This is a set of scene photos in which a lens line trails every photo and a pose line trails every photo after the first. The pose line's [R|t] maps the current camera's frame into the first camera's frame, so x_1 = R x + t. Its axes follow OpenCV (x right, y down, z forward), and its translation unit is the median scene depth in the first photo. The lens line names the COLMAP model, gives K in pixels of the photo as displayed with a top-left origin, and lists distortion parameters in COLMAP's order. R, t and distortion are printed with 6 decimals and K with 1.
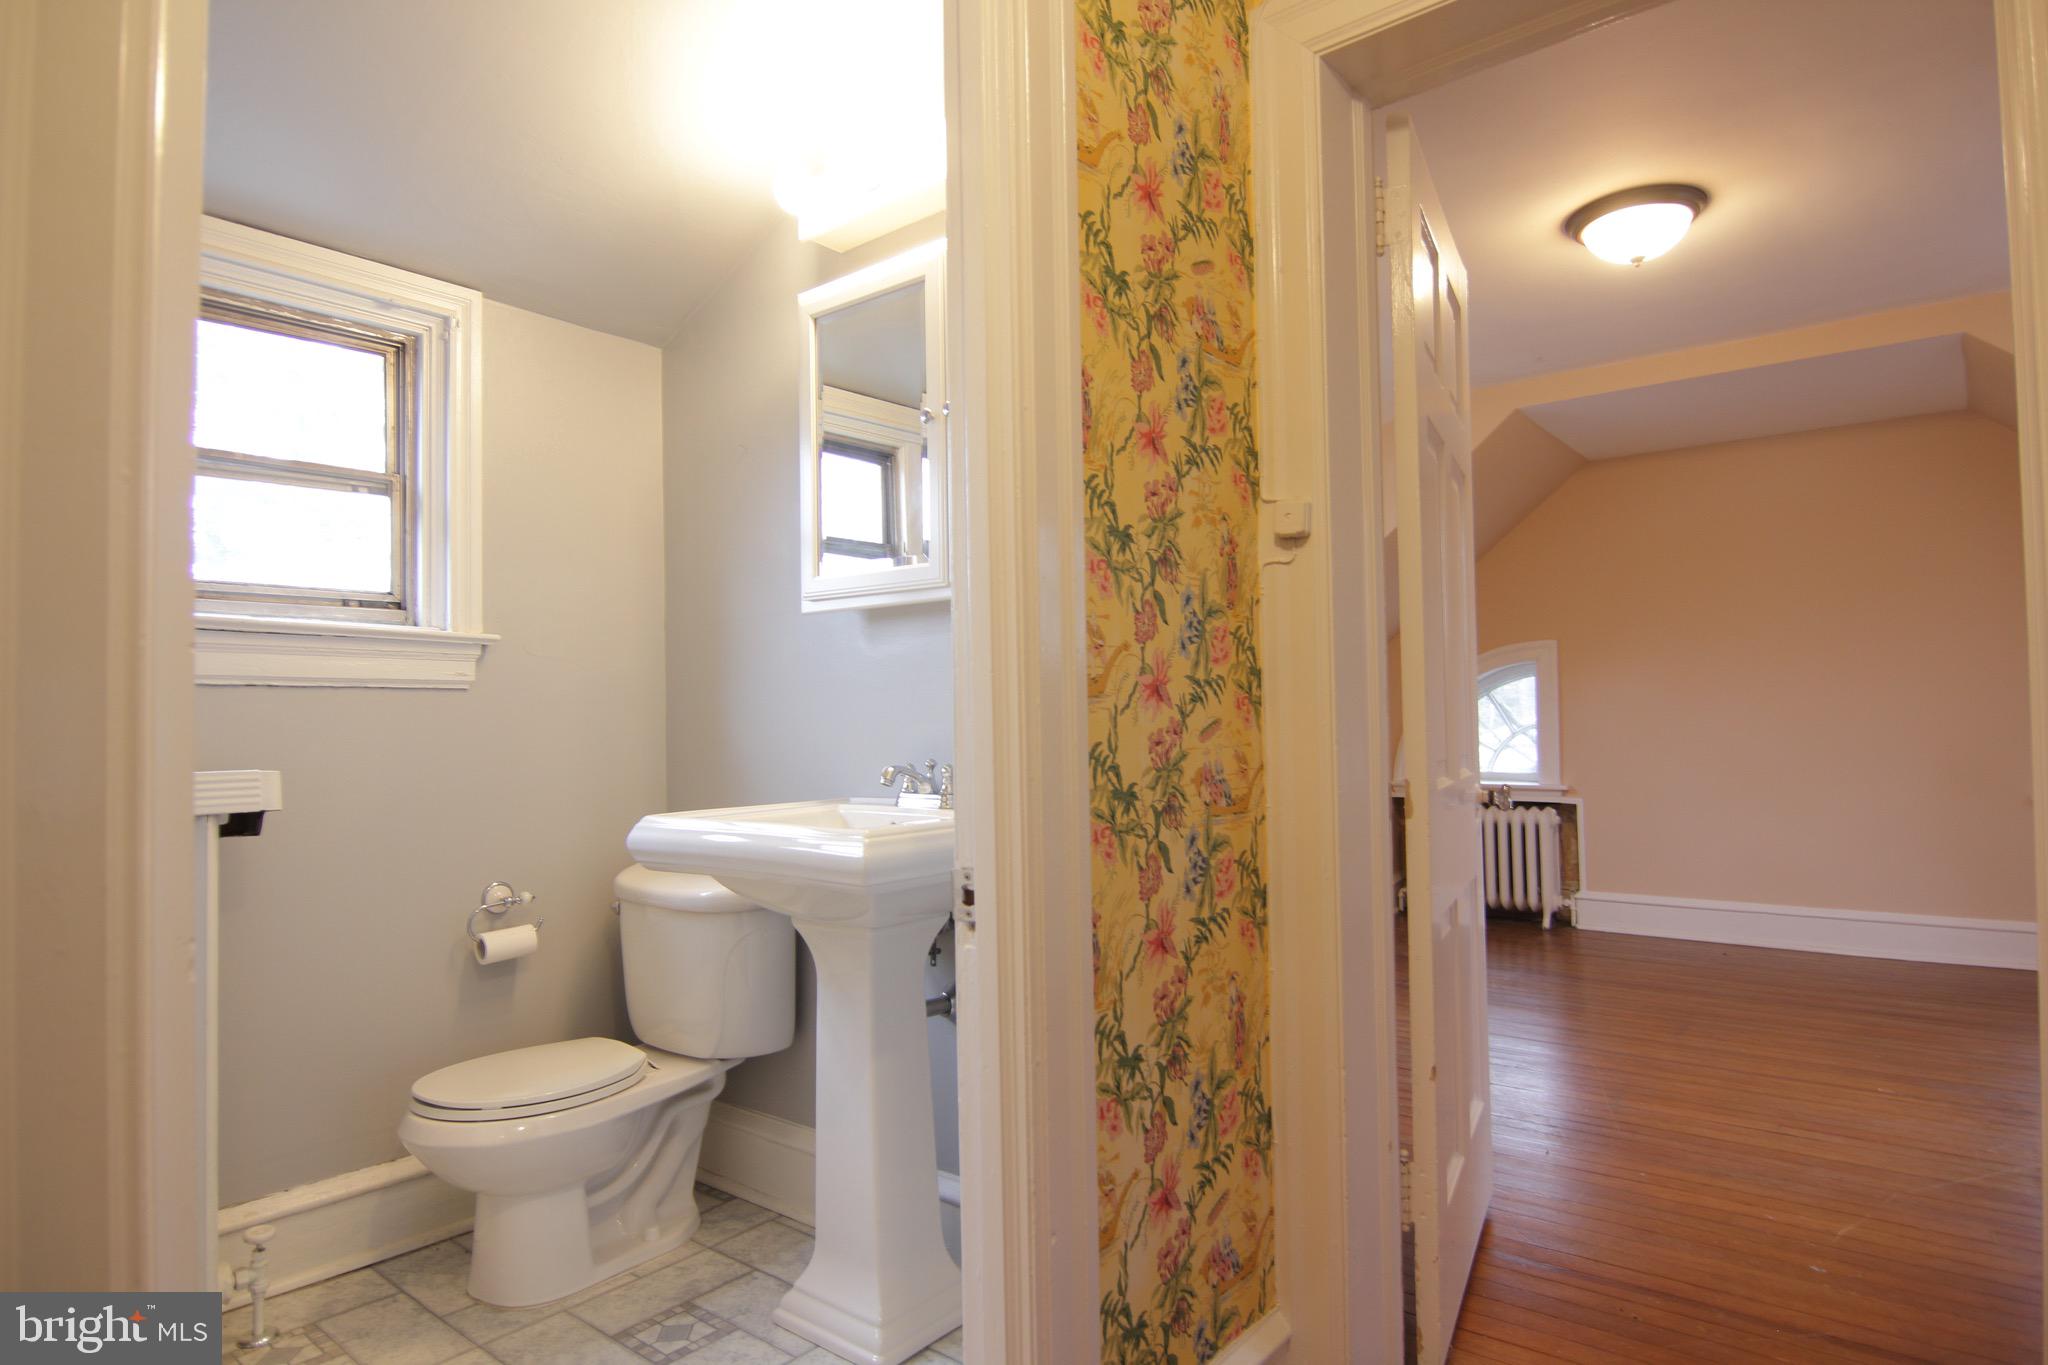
lens RADIAL K [[1160.0, 0, 1024.0], [0, 1160.0, 682.5], [0, 0, 1]] dist [-0.000051, -0.000969]
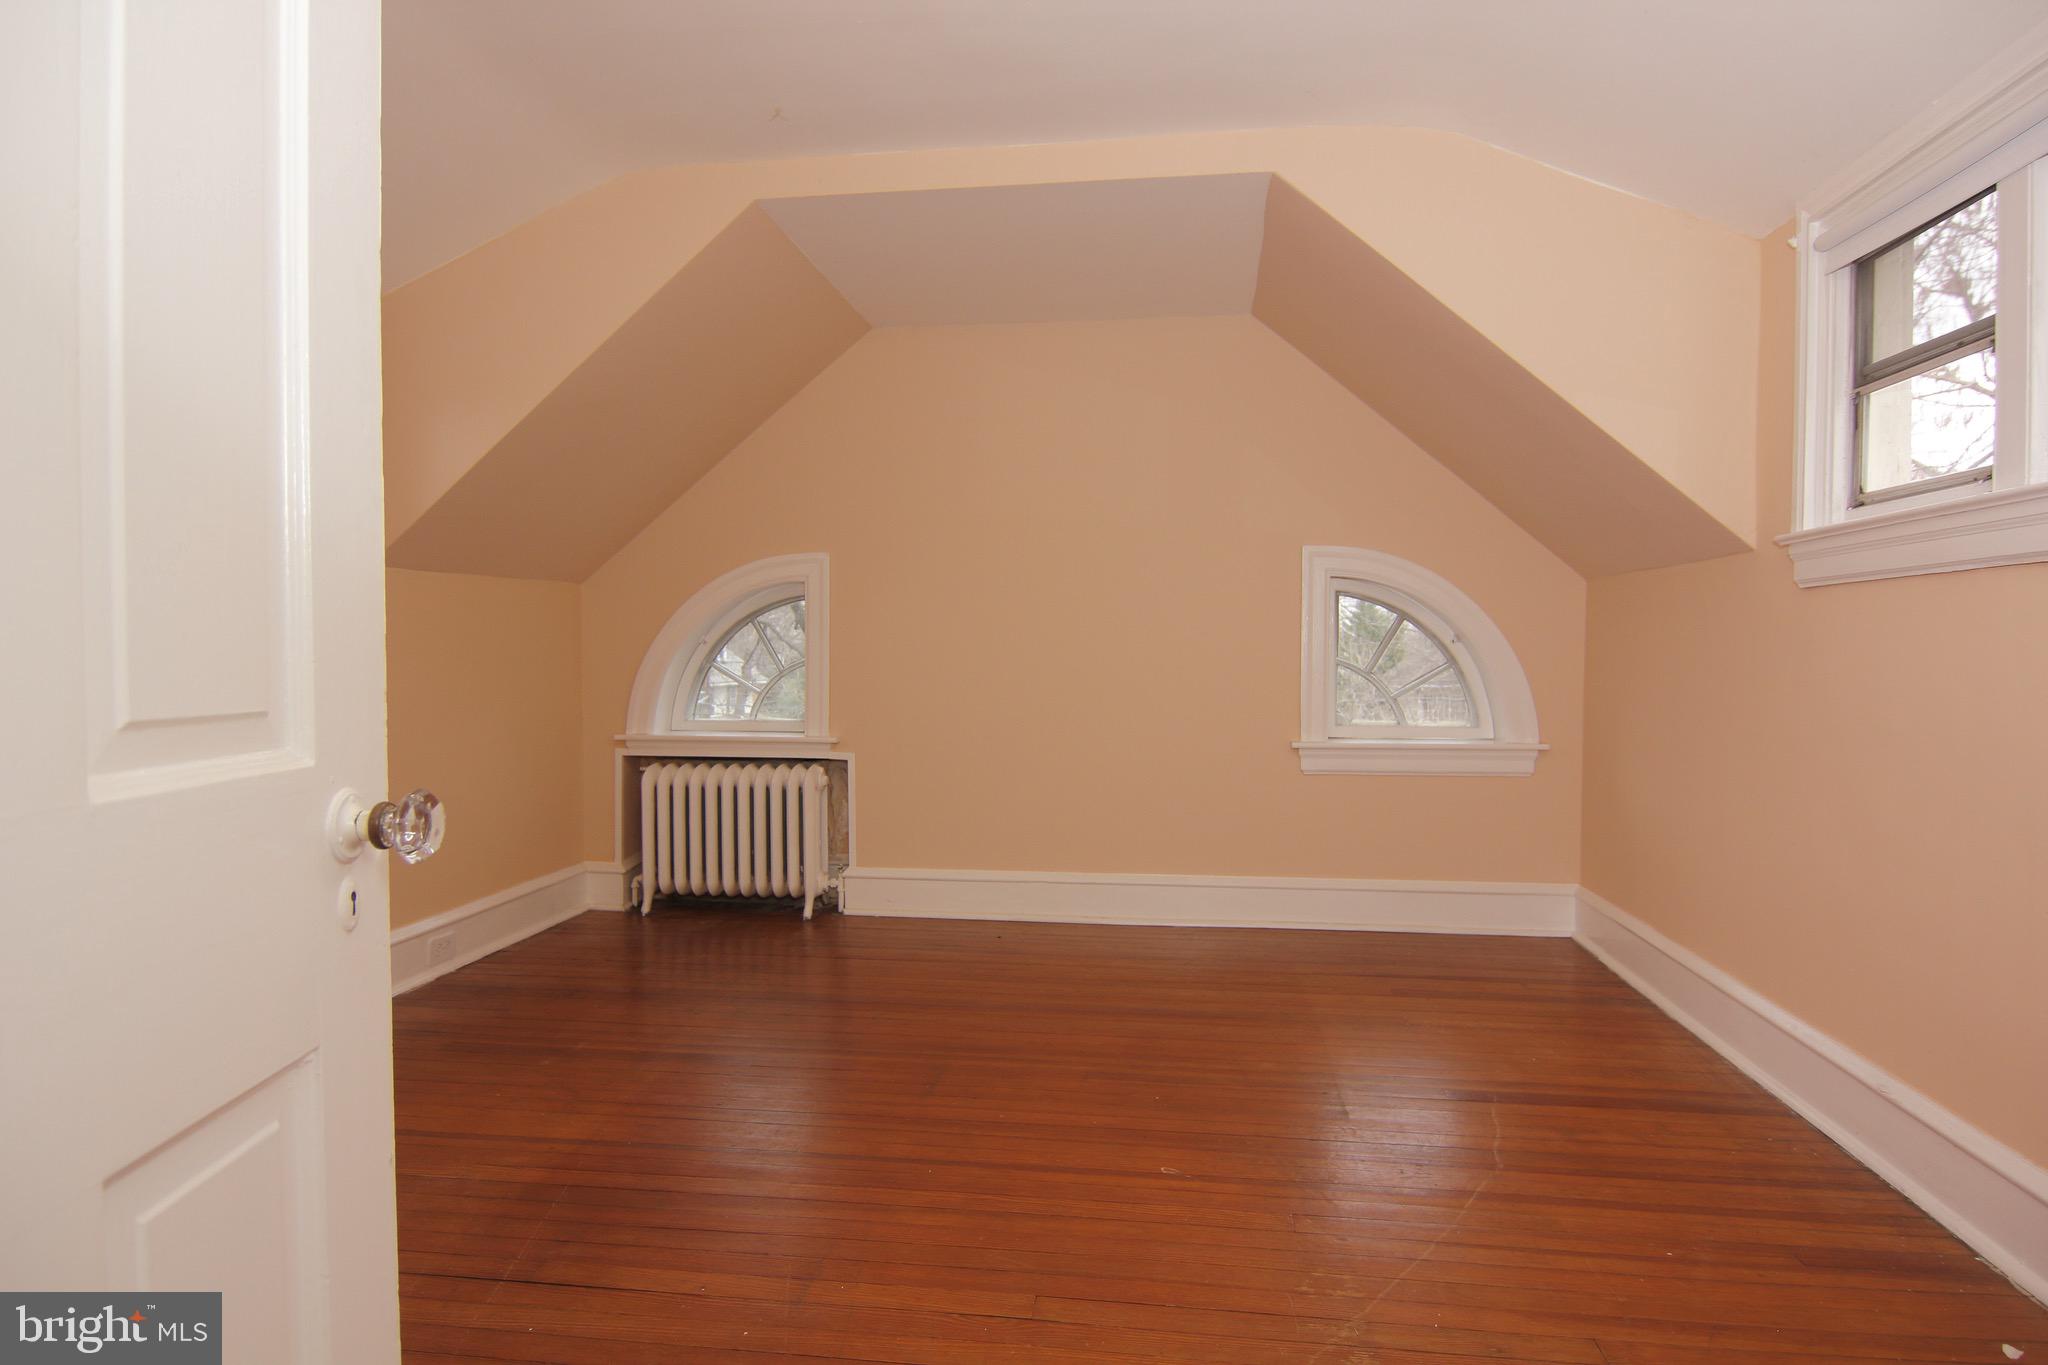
lens RADIAL K [[1160.0, 0, 1024.0], [0, 1160.0, 682.5], [0, 0, 1]] dist [-0.000051, -0.000969]
pose [[0.858772, -0.002159, 0.512354, 0.171202], [-0.020890, 0.999012, 0.039224, 0.017759], [-0.511932, -0.044388, 0.857878, 0.252828]]
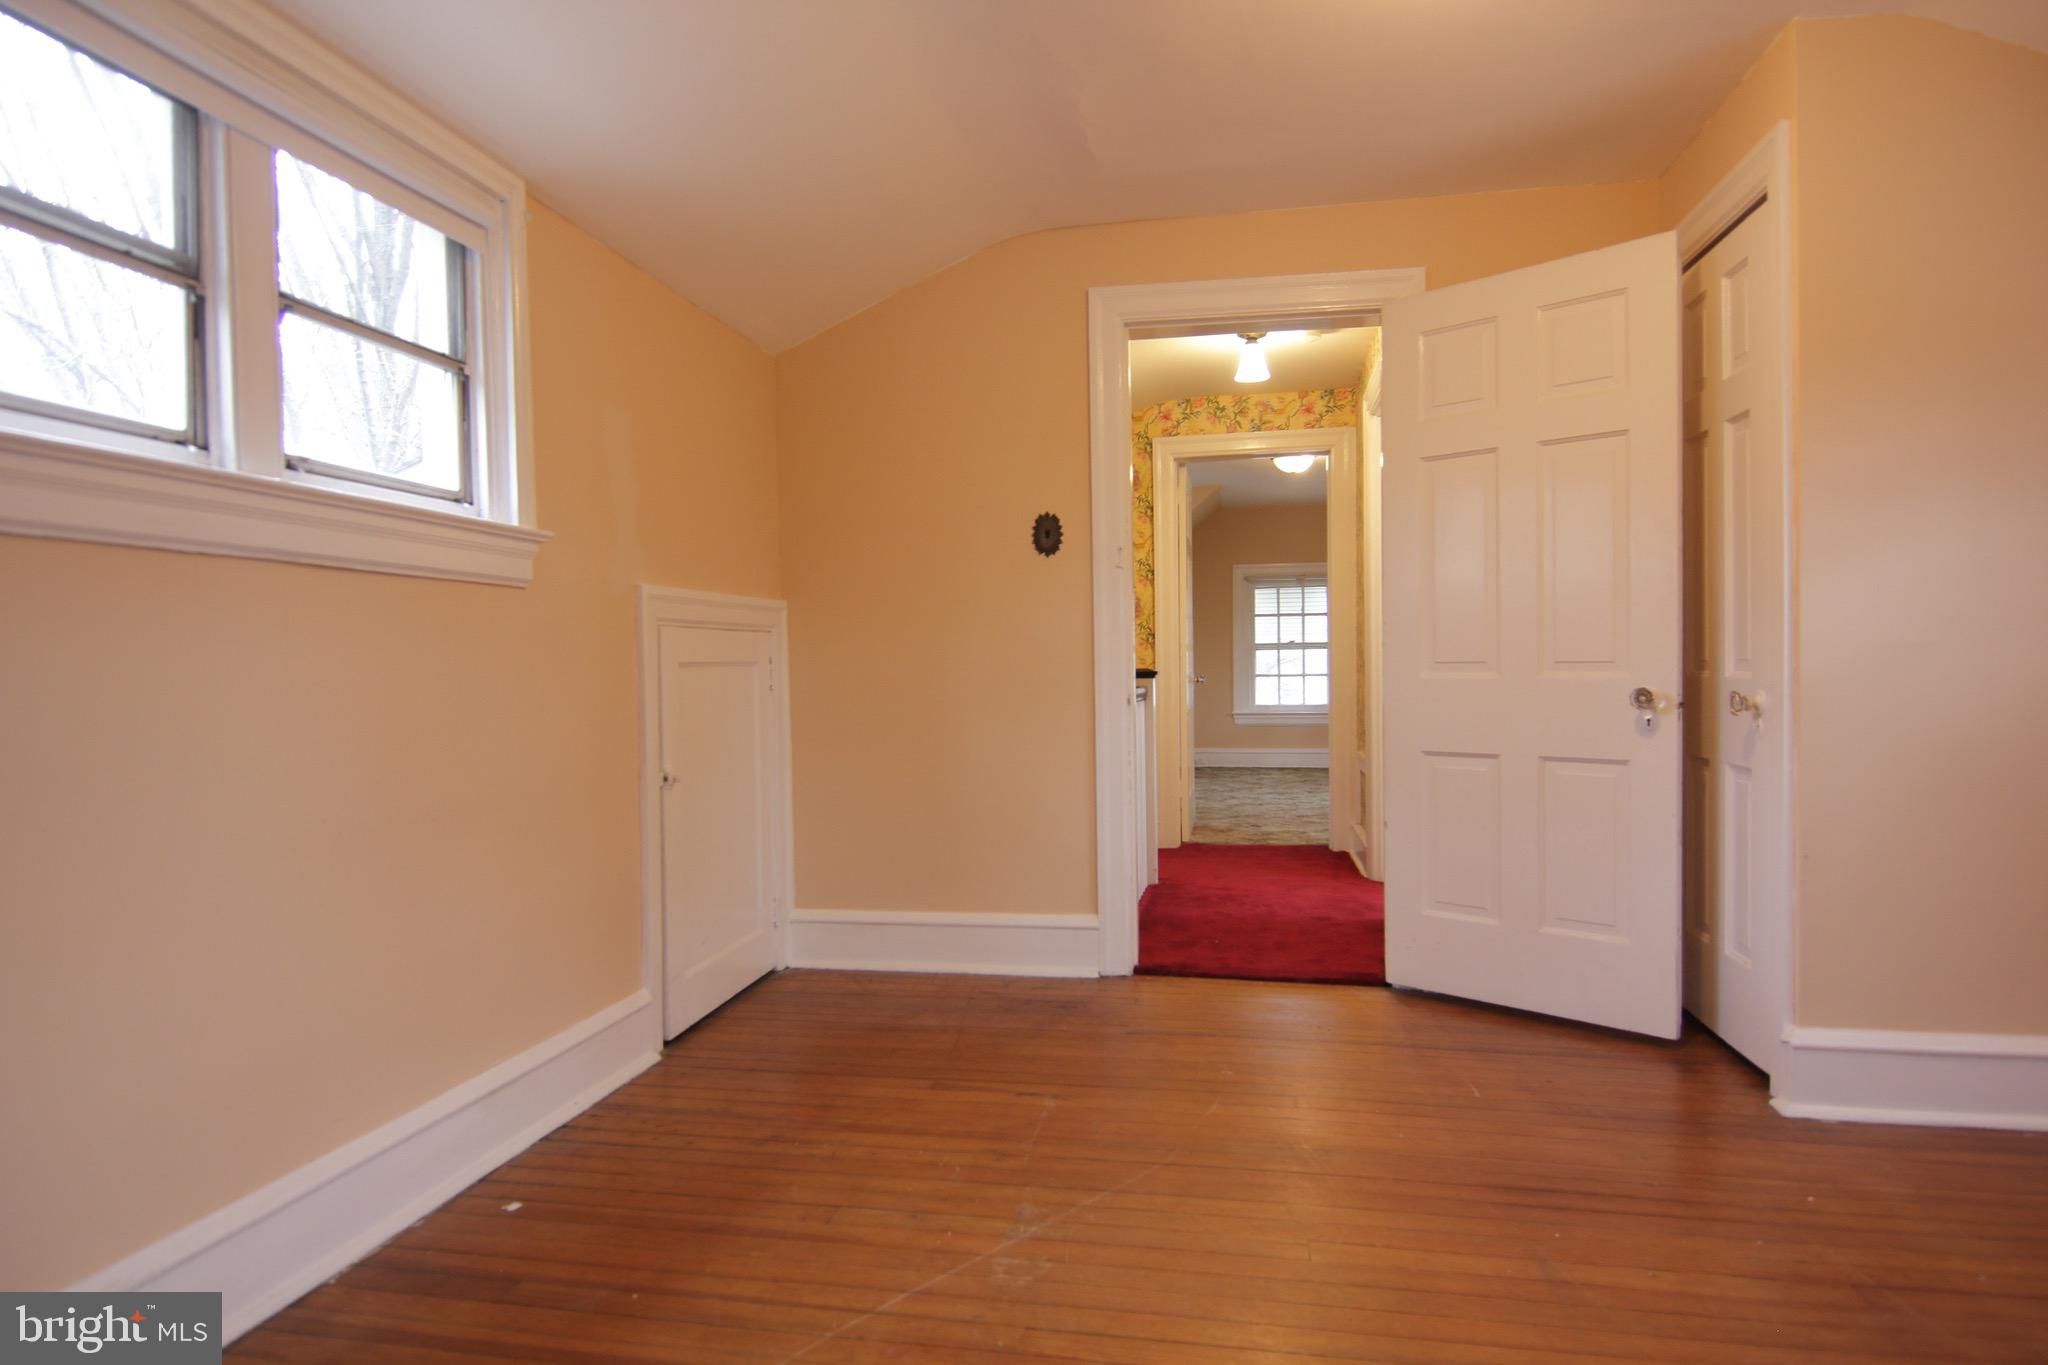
lens RADIAL K [[1148.1, 0, 1034.1], [0, 1148.1, 679.9], [0, 0, 1]] dist [-0.000395, -0.017450]
pose [[-0.878819, 0.030681, -0.476168, 0.554797], [0.033290, 0.999441, 0.002956, 0.029478], [0.475993, -0.013254, -0.879349, 0.766463]]
